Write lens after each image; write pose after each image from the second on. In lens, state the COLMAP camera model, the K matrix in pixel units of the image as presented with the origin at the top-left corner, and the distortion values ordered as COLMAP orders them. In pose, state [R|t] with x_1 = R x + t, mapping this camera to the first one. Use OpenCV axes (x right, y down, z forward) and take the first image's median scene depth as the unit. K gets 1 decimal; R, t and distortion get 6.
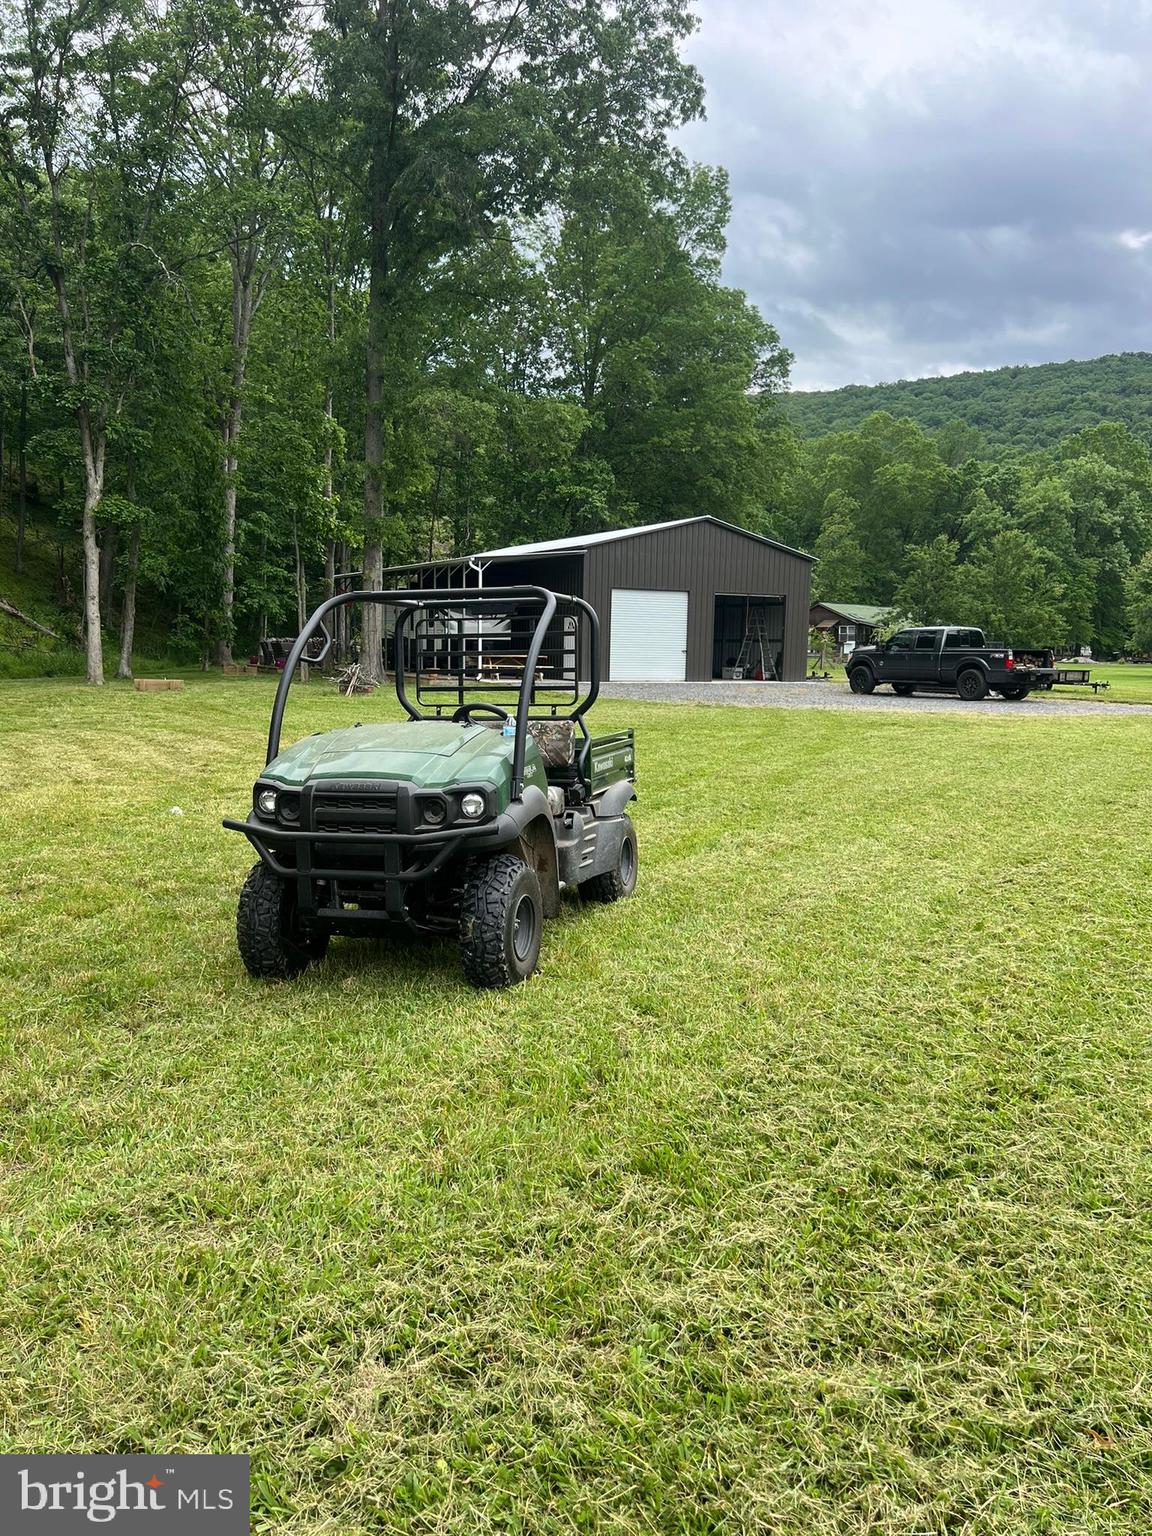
lens RADIAL K [[1141.6, 0, 586.7], [0, 1141.6, 767.2], [0, 0, 1]] dist [0.061761, -0.068890]
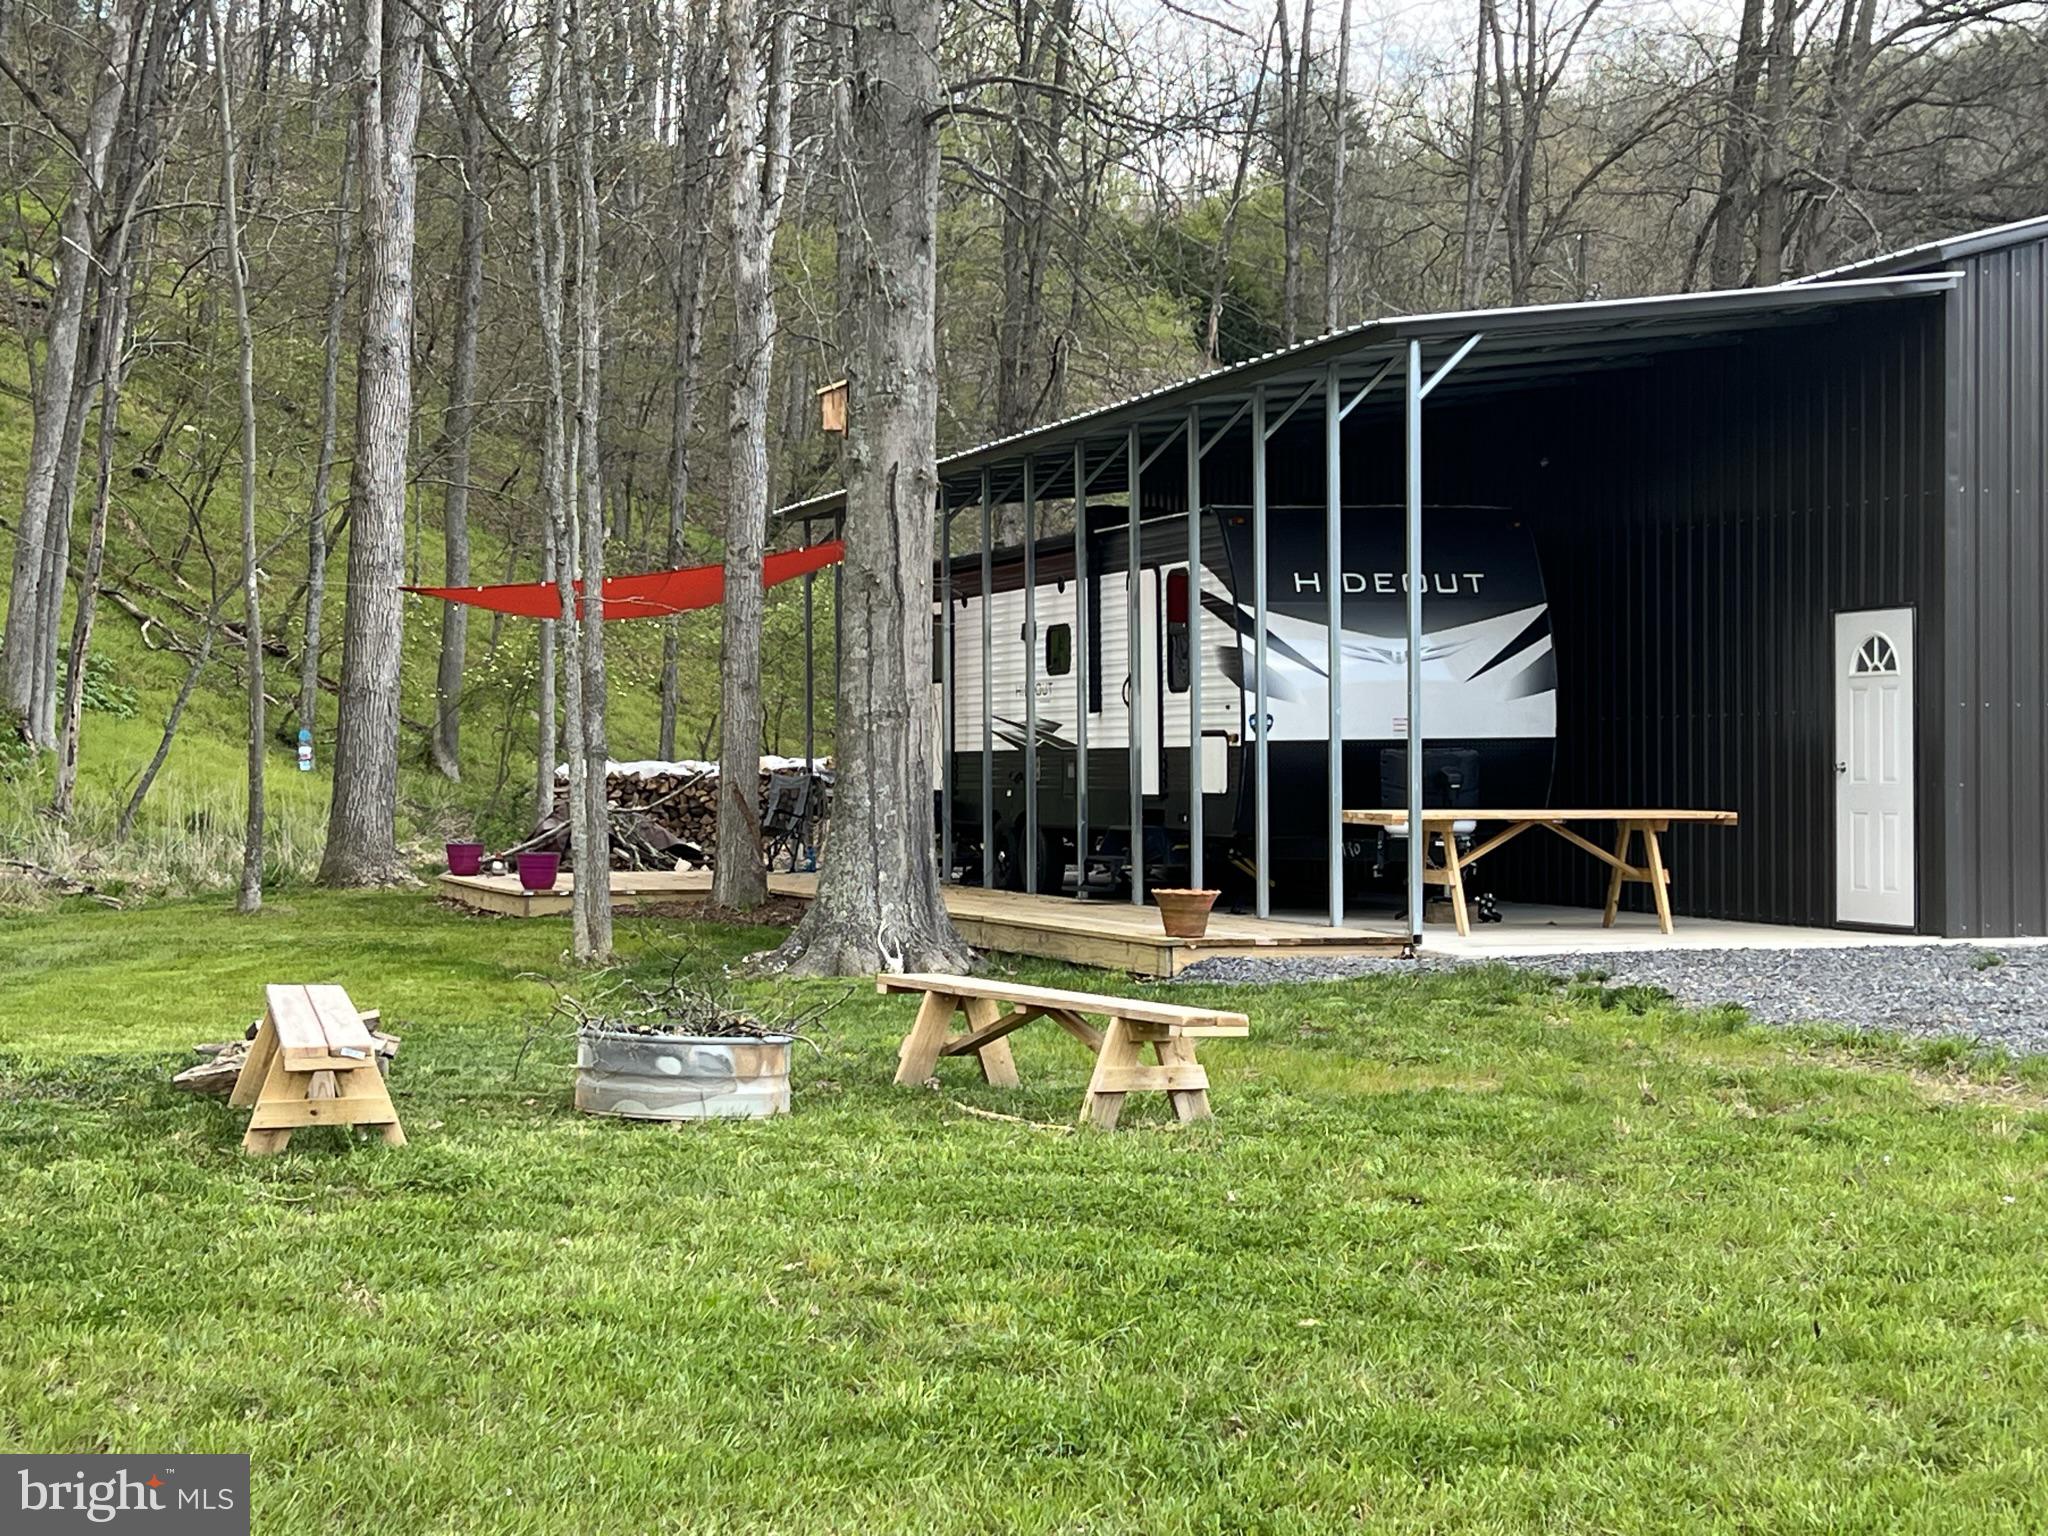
lens RADIAL K [[3459.9, 0, 1018.5], [0, 3459.9, 775.1], [0, 0, 1]] dist [0.131014, 0.000000]
pose [[0.980974, -0.026926, -0.192265, -0.038842], [0.006232, 0.994192, -0.107439, -0.035015], [0.194041, 0.104196, 0.975444, 0.334717]]
